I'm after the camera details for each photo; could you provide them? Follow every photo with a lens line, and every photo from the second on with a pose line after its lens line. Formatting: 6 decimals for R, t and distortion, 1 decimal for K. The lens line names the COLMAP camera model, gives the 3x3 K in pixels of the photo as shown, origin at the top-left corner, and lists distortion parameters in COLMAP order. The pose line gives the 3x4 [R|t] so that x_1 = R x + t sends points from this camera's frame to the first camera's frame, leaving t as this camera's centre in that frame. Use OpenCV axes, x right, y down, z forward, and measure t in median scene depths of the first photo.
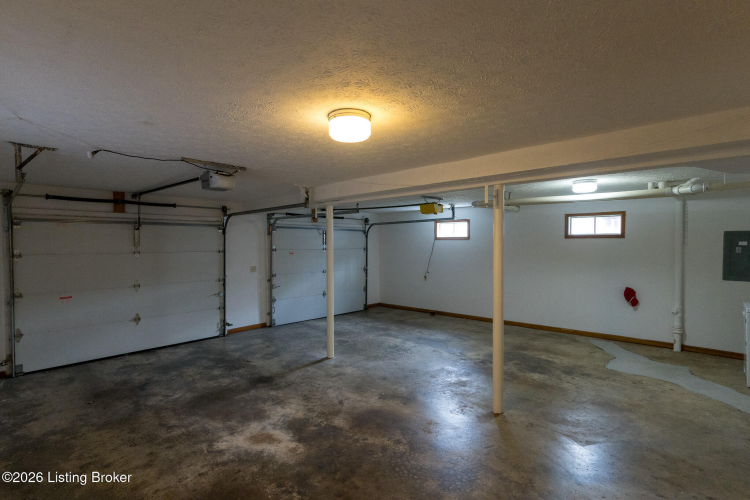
lens RADIAL K [[366.4, 0, 375.0], [0, 366.4, 250.0], [0, 0, 1]] dist [-0.004741, -0.001393]
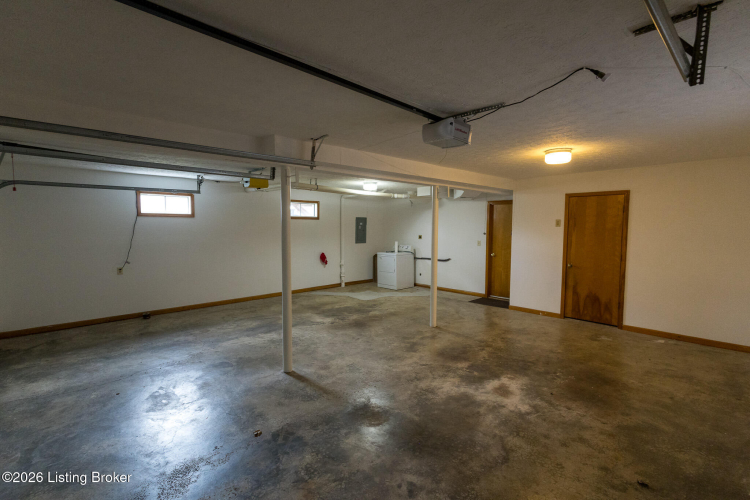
lens RADIAL K [[351.8, 0, 375.0], [0, 351.8, 250.0], [0, 0, 1]] dist [0.012930, -0.000162]
pose [[0.069772, -0.070969, 0.995035, -1.133097], [0.011122, 0.997460, 0.070362, -0.011952], [-0.997501, 0.006158, 0.070384, 1.055559]]
